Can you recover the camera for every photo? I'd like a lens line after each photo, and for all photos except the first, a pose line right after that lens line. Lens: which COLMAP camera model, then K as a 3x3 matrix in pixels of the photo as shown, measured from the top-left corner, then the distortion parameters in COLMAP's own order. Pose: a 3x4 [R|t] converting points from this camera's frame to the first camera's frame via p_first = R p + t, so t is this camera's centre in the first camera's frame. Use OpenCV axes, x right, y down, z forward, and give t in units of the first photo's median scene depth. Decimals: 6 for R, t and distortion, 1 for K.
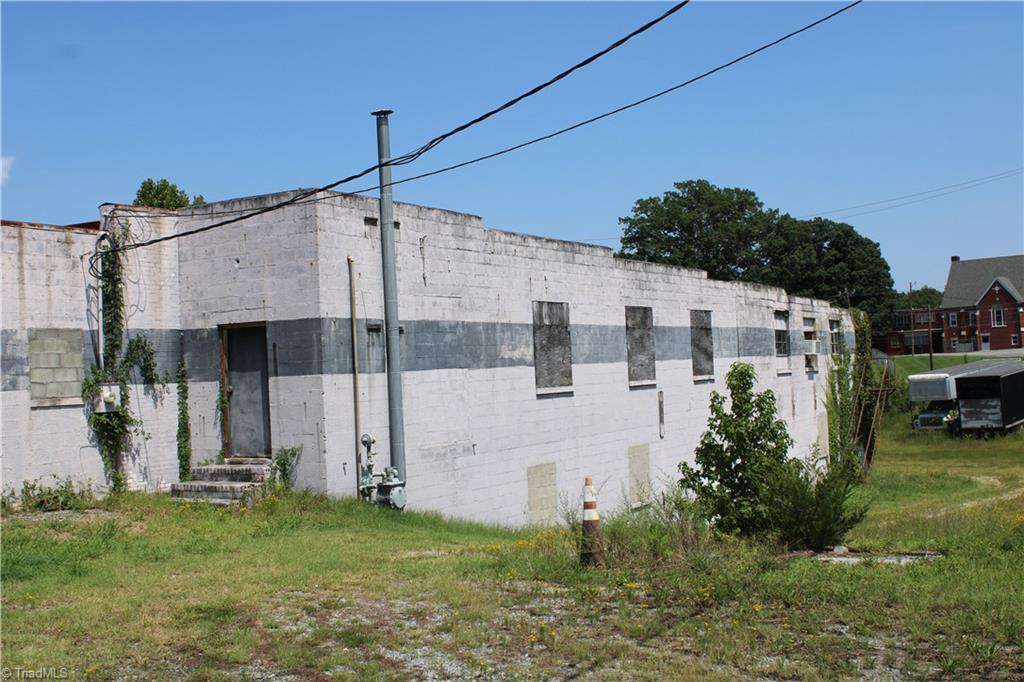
lens RADIAL K [[1194.4, 0, 505.2], [0, 1194.4, 347.8], [0, 0, 1]] dist [-0.055931, 0.000000]
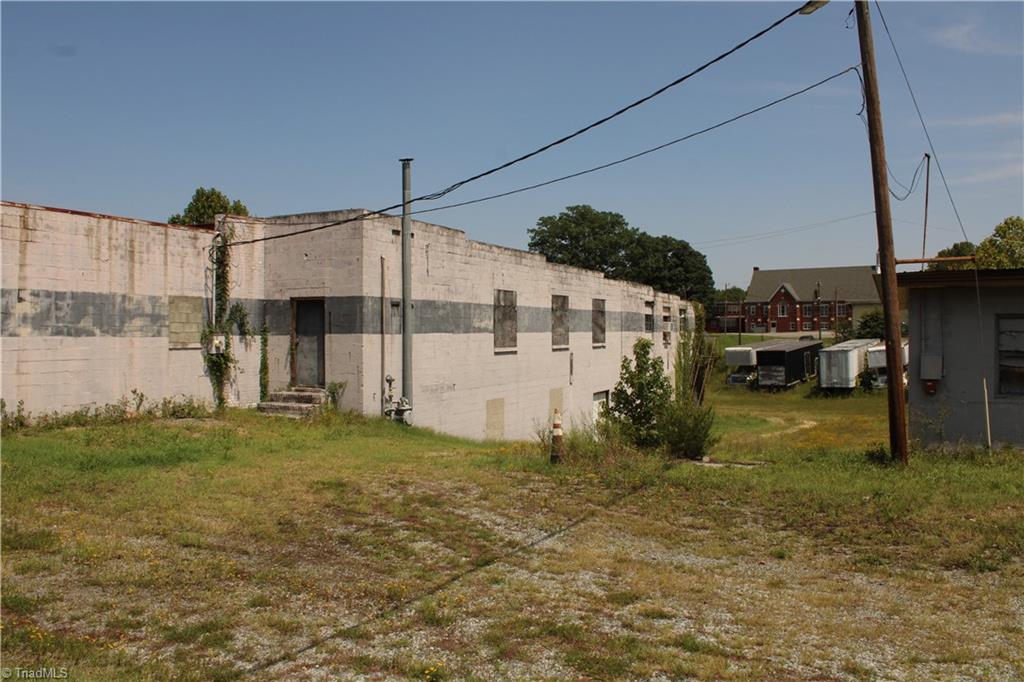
lens RADIAL K [[847.6, 0, 499.7], [0, 847.6, 339.5], [0, 0, 1]] dist [-0.150532, 0.089609]
pose [[0.996595, 0.040358, 0.071907, -0.047781], [-0.042235, 0.998800, 0.024784, -0.003569], [-0.070820, -0.027737, 0.997103, -0.056265]]
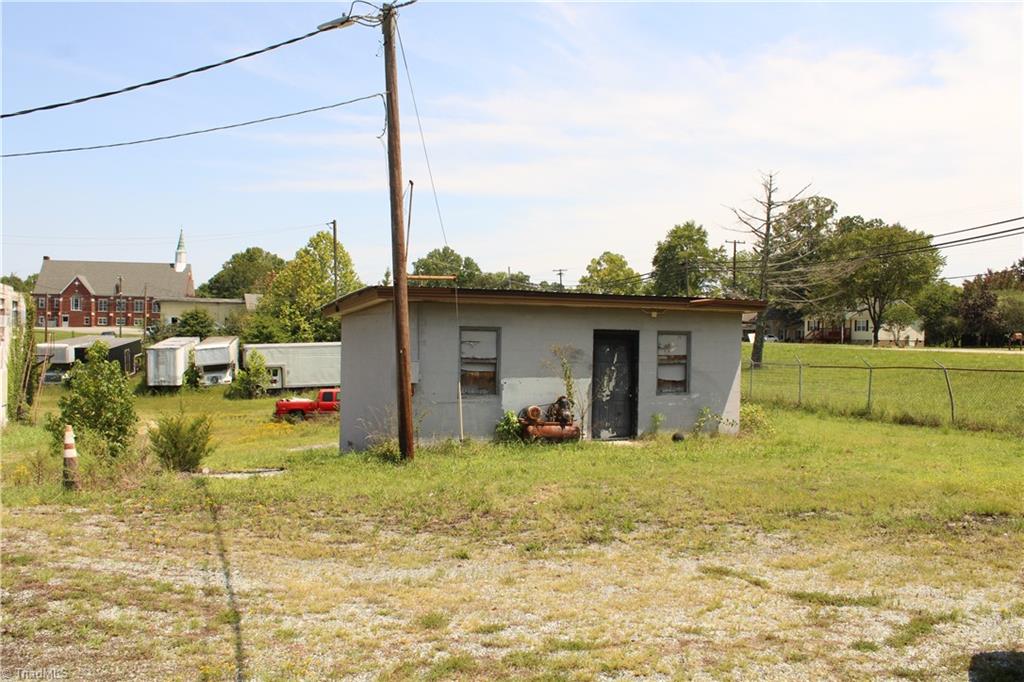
lens RADIAL K [[847.6, 0, 512.3], [0, 847.6, 340.0], [0, 0, 1]] dist [-0.150532, 0.089609]
pose [[0.614623, 0.053907, 0.786977, -0.185478], [-0.065329, 0.997713, -0.017320, -0.001569], [-0.786111, -0.040767, 0.616740, 0.025680]]
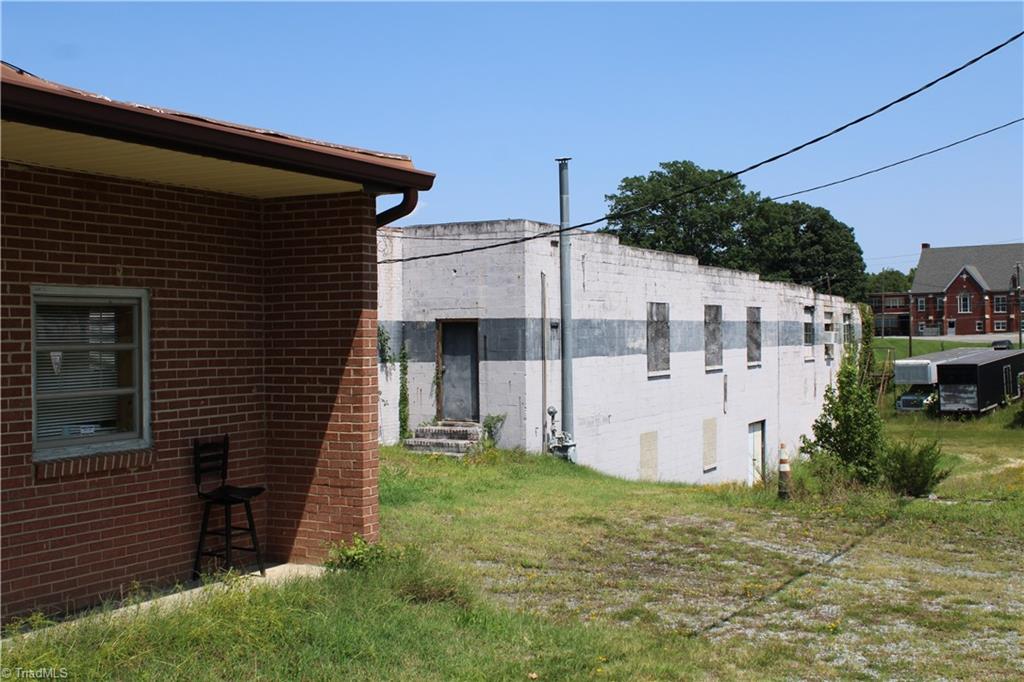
lens RADIAL K [[1194.4, 0, 514.0], [0, 1194.4, 344.9], [0, 0, 1]] dist [-0.055931, 0.000000]
pose [[0.998683, 0.032849, 0.039399, -0.181037], [-0.033865, 0.999104, 0.025391, -0.023795], [-0.038530, -0.026691, 0.998901, -0.271509]]
